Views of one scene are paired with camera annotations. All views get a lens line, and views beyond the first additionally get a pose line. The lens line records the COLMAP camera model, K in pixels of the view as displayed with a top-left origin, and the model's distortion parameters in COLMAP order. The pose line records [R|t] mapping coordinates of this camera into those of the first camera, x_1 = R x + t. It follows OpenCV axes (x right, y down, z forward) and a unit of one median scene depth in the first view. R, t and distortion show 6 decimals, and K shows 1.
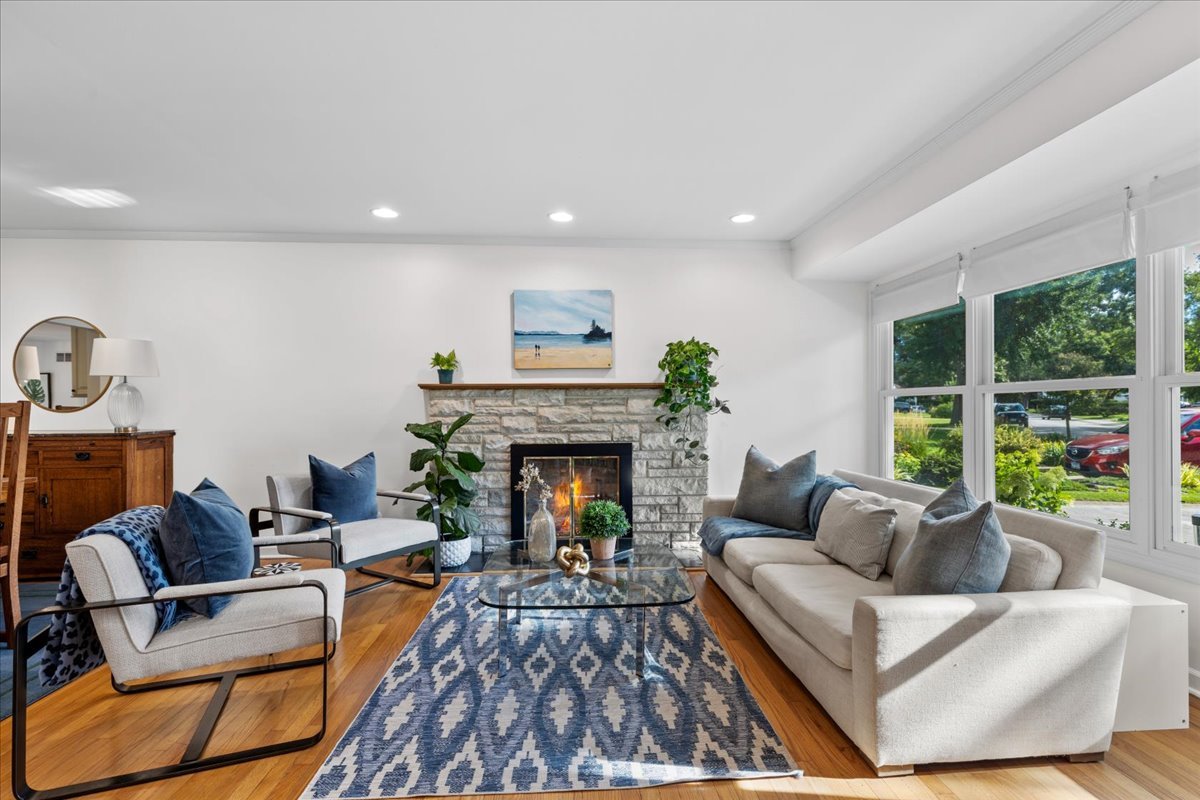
lens RADIAL K [[549.7, 0, 605.0], [0, 549.7, 405.2], [0, 0, 1]] dist [0.004693, -0.000165]
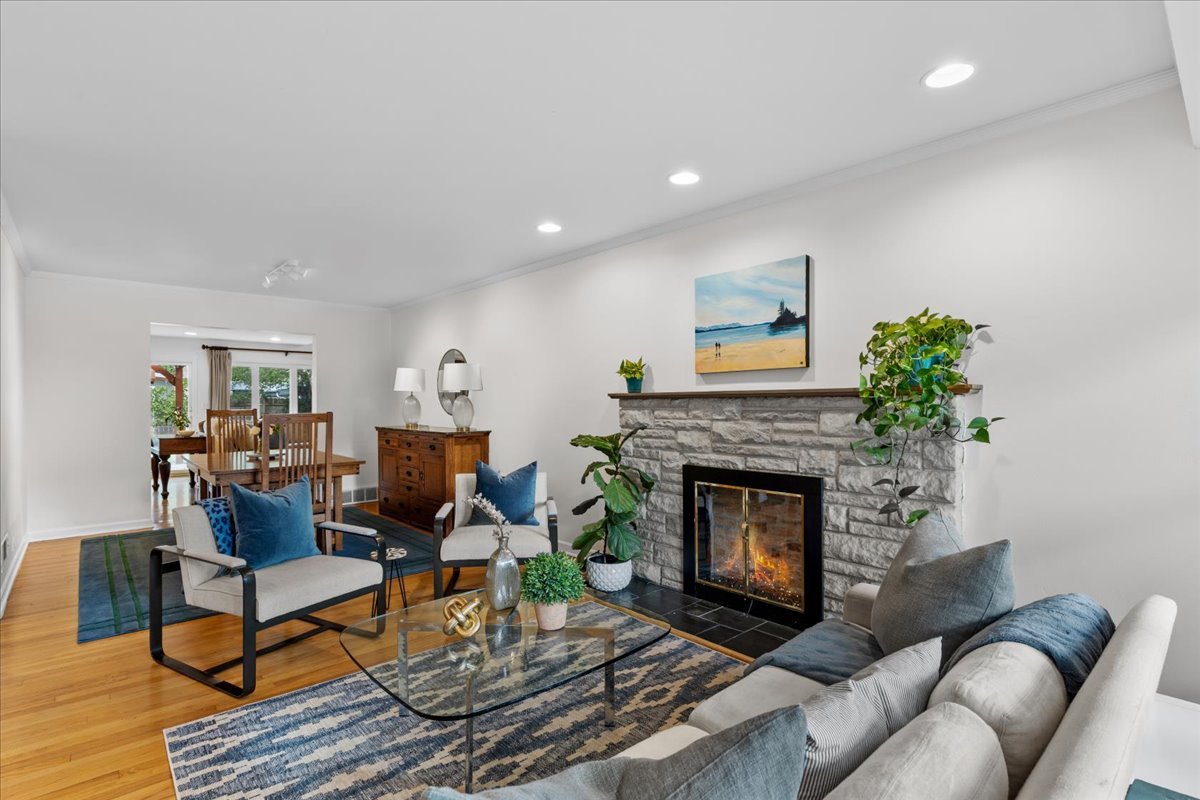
lens RADIAL K [[567.6, 0, 597.1], [0, 567.6, 410.2], [0, 0, 1]] dist [-0.000989, 0.000121]
pose [[0.630191, 0.012948, -0.776332, 0.413119], [-0.002173, 0.999886, 0.014913, -0.023969], [0.776437, -0.007711, 0.630147, 0.350174]]
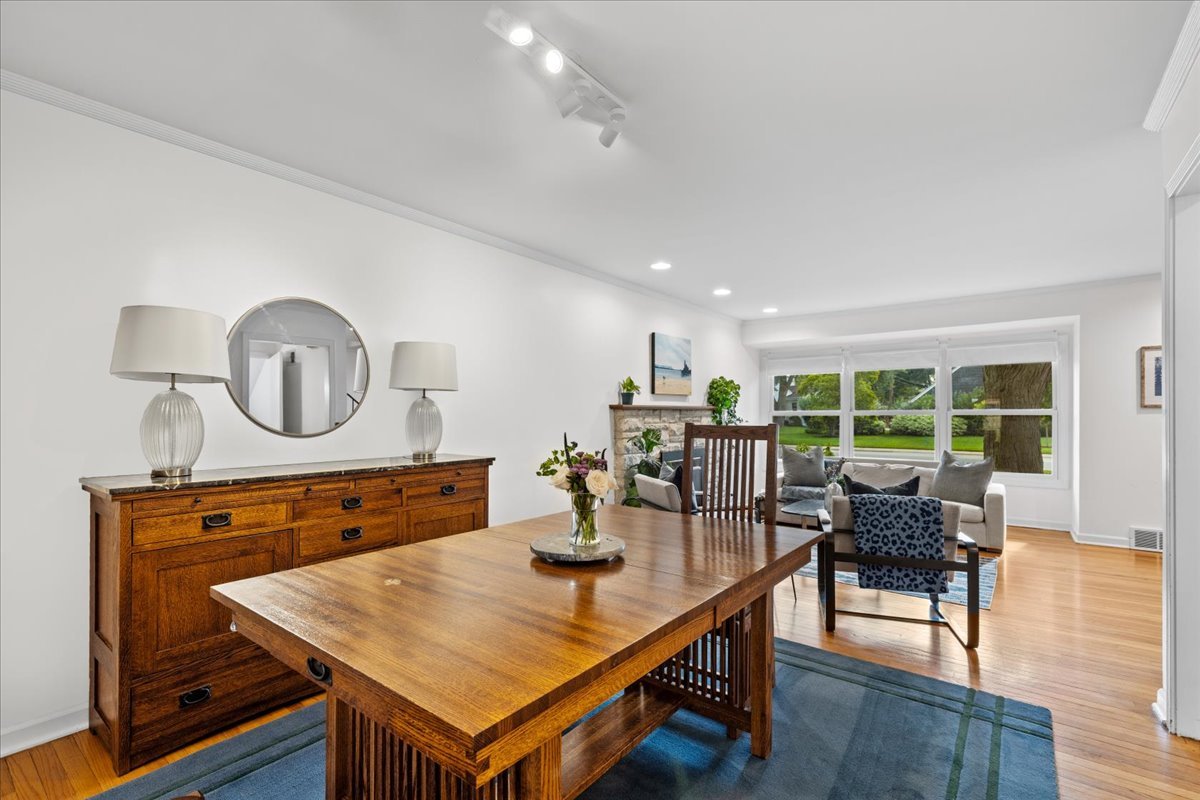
lens RADIAL K [[549.7, 0, 588.8], [0, 549.7, 402.4], [0, 0, 1]] dist [0.004693, -0.000165]
pose [[0.658498, 0.020100, 0.752314, -1.250897], [-0.005160, 0.999740, -0.022194, -0.016735], [-0.752565, 0.010733, 0.658431, 0.272545]]
